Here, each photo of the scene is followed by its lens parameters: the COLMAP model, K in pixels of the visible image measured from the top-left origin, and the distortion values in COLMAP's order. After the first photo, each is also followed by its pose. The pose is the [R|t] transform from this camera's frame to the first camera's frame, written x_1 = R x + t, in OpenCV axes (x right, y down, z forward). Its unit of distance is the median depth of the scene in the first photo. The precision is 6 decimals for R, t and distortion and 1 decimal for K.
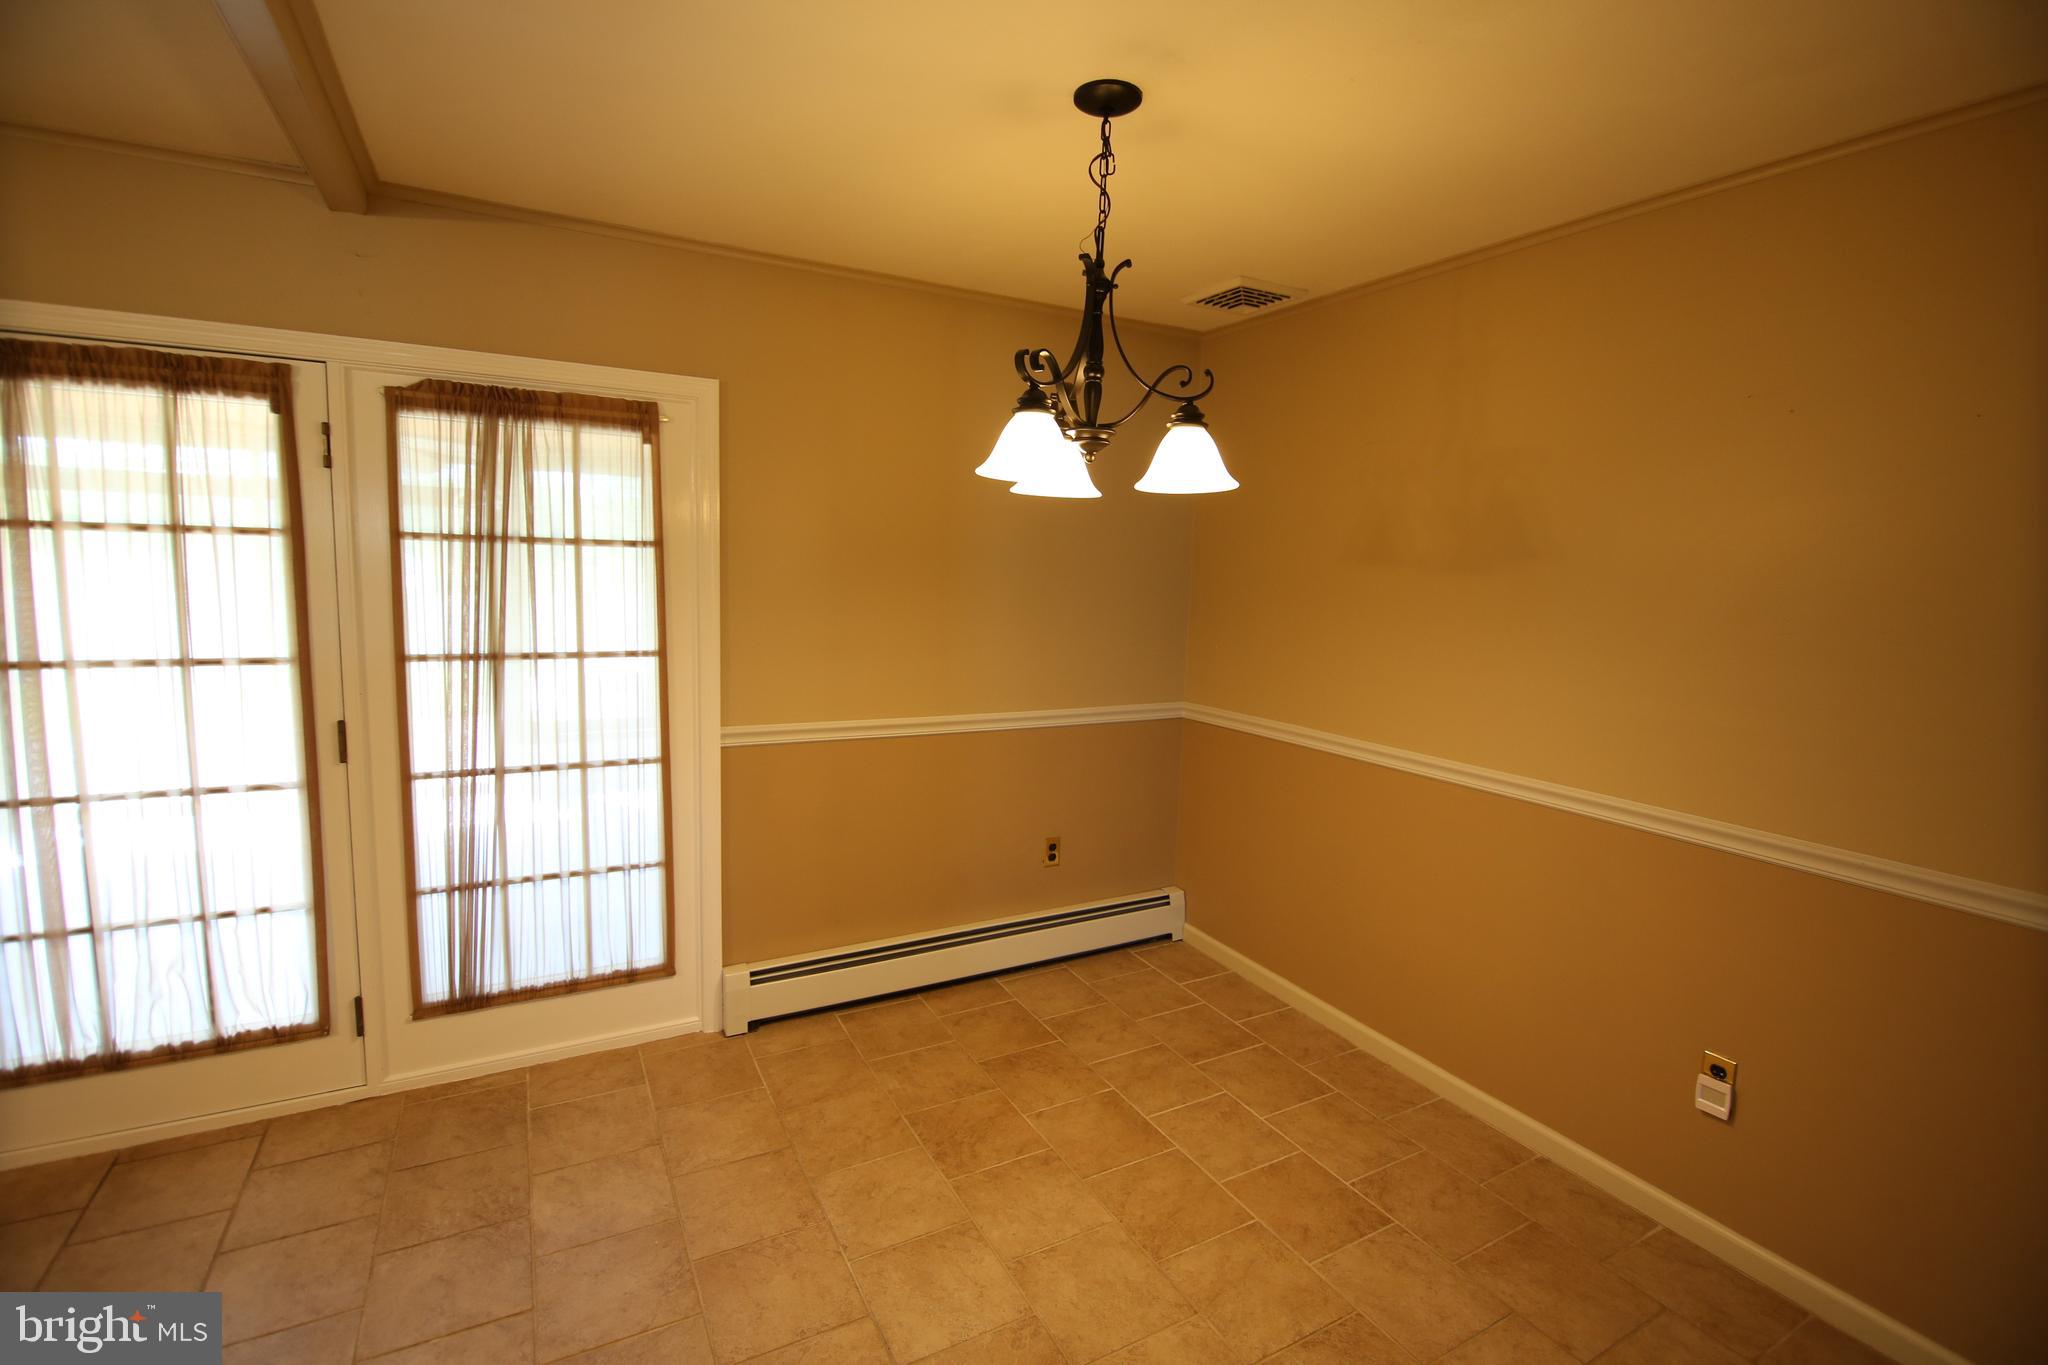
lens RADIAL K [[914.2, 0, 1023.7], [0, 914.2, 682.0], [0, 0, 1]] dist [-0.001889, -0.010735]
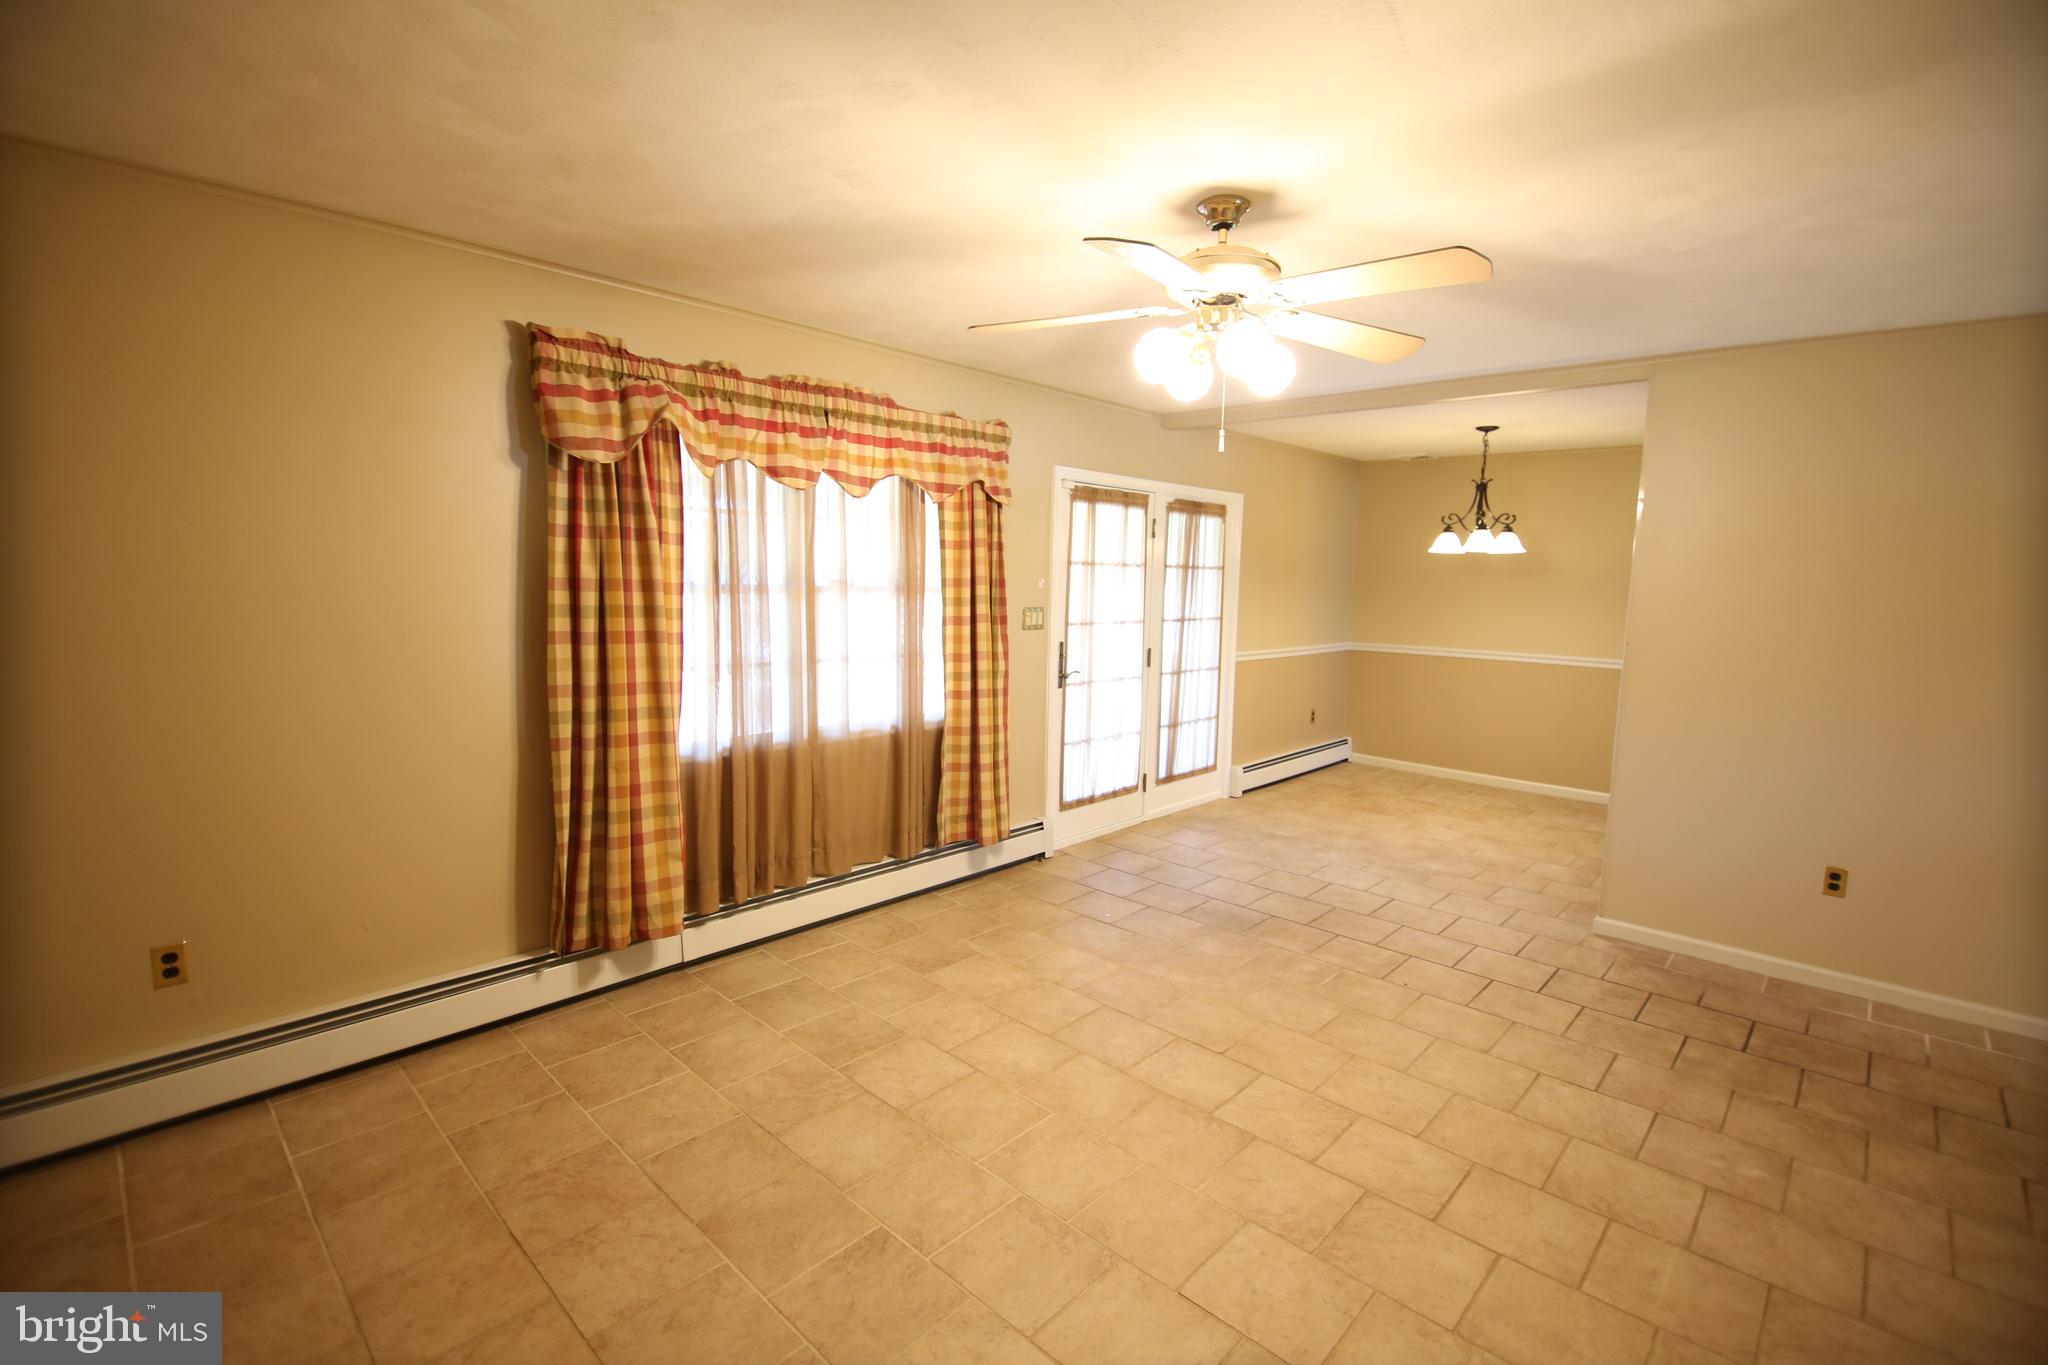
lens RADIAL K [[914.2, 0, 1021.7], [0, 914.2, 675.4], [0, 0, 1]] dist [-0.001889, -0.010735]
pose [[0.951573, -0.045136, 0.304090, -1.644104], [0.043982, 0.998976, 0.010647, 0.066943], [-0.304259, 0.003243, 0.952584, -1.011122]]
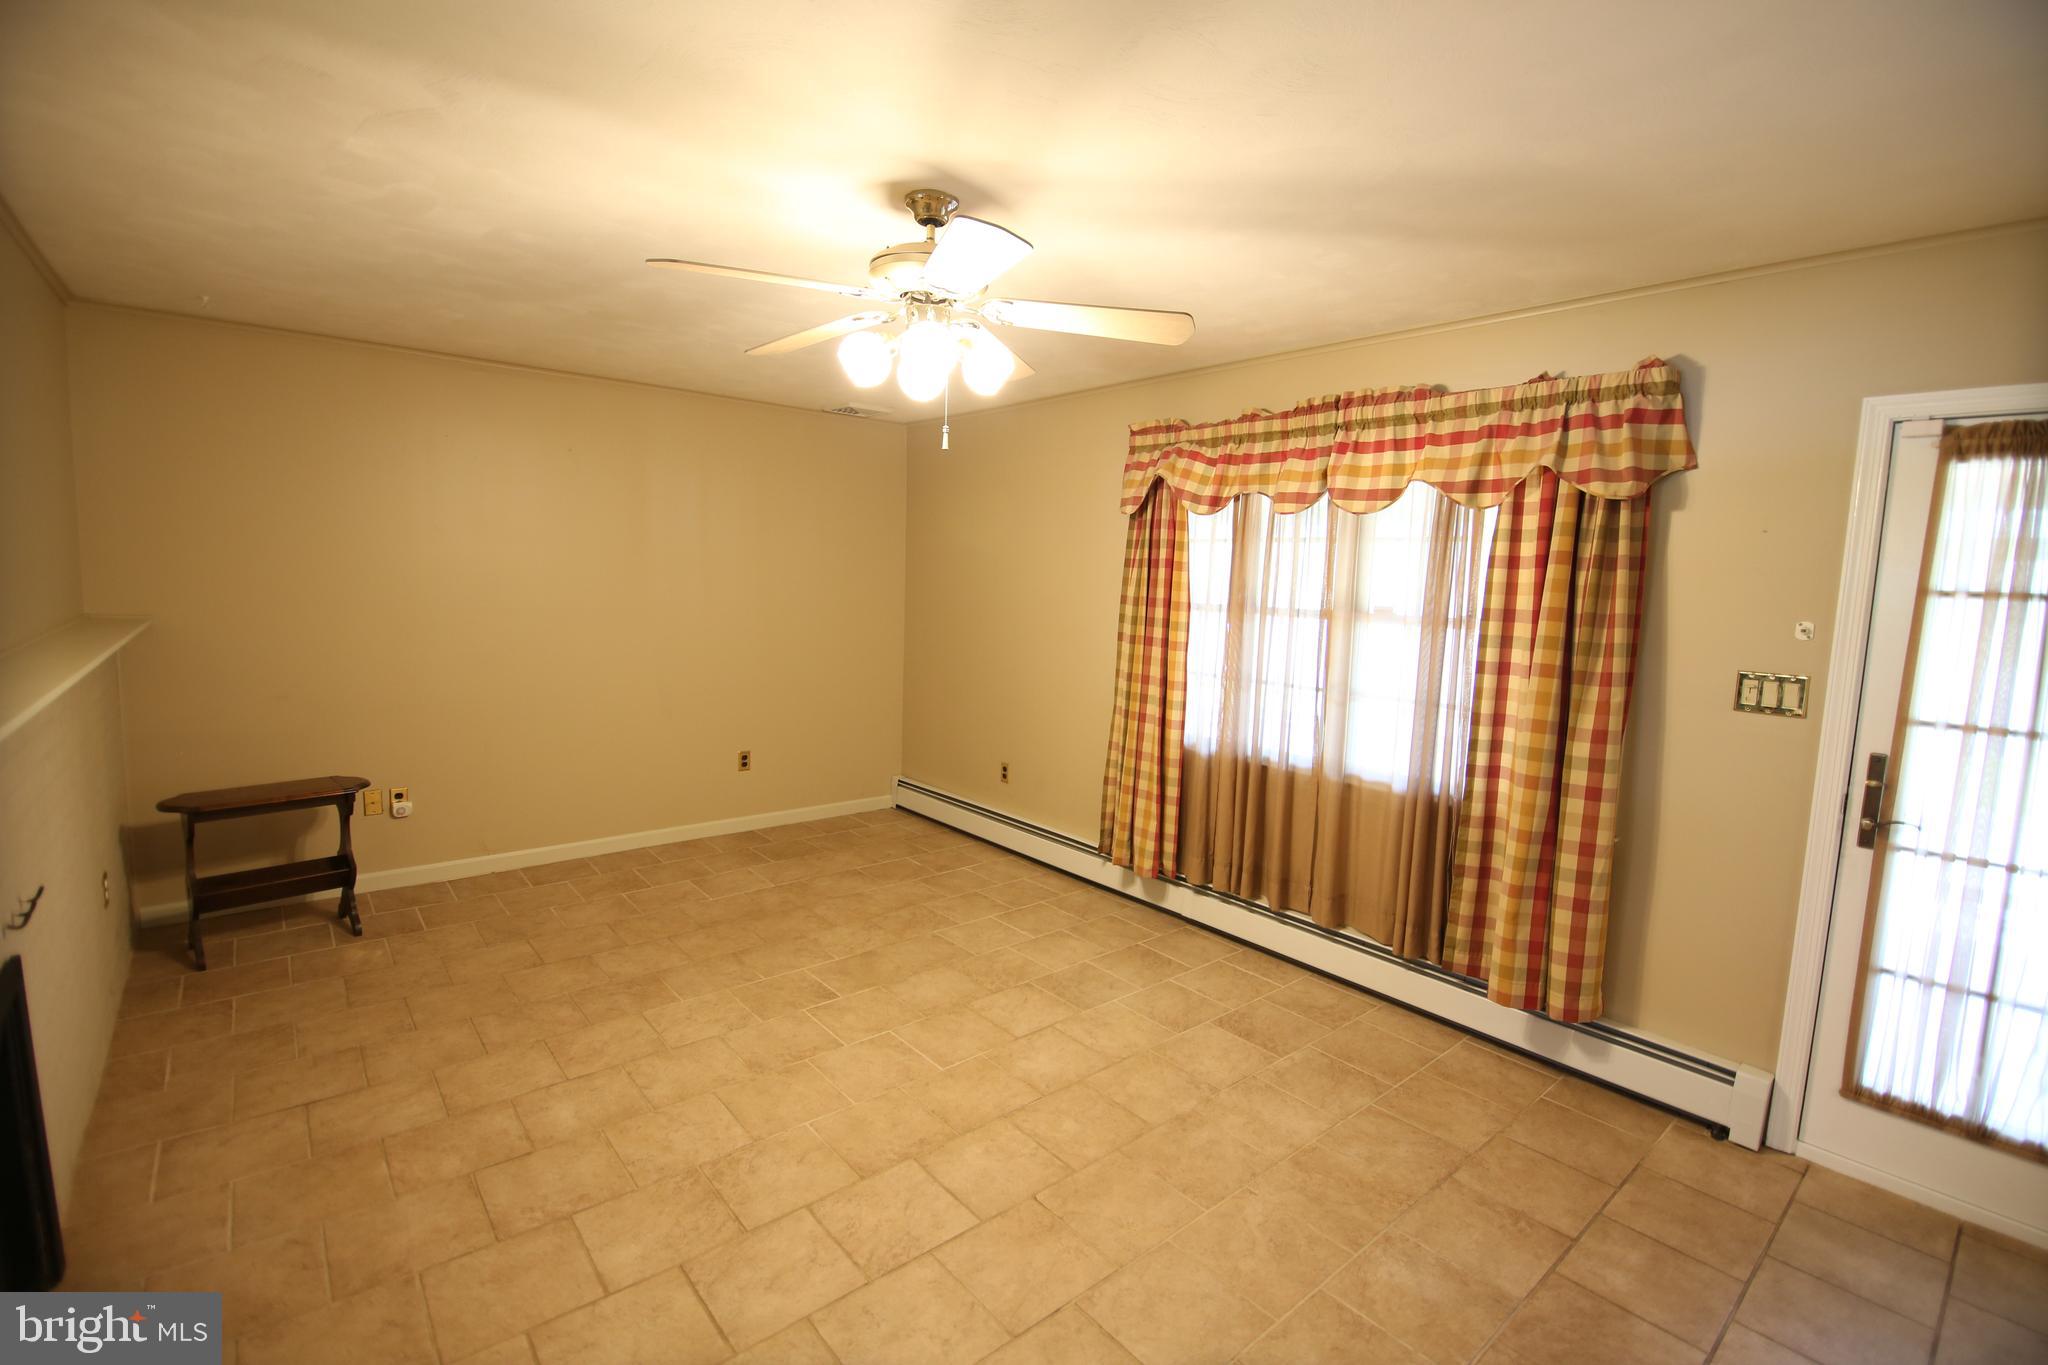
lens RADIAL K [[914.2, 0, 1023.1], [0, 914.2, 675.4], [0, 0, 1]] dist [-0.001889, -0.010735]
pose [[0.196601, 0.079536, -0.977252, -0.262002], [-0.138722, 0.988935, 0.052579, 0.014004], [0.970621, 0.125229, 0.205459, -0.258516]]
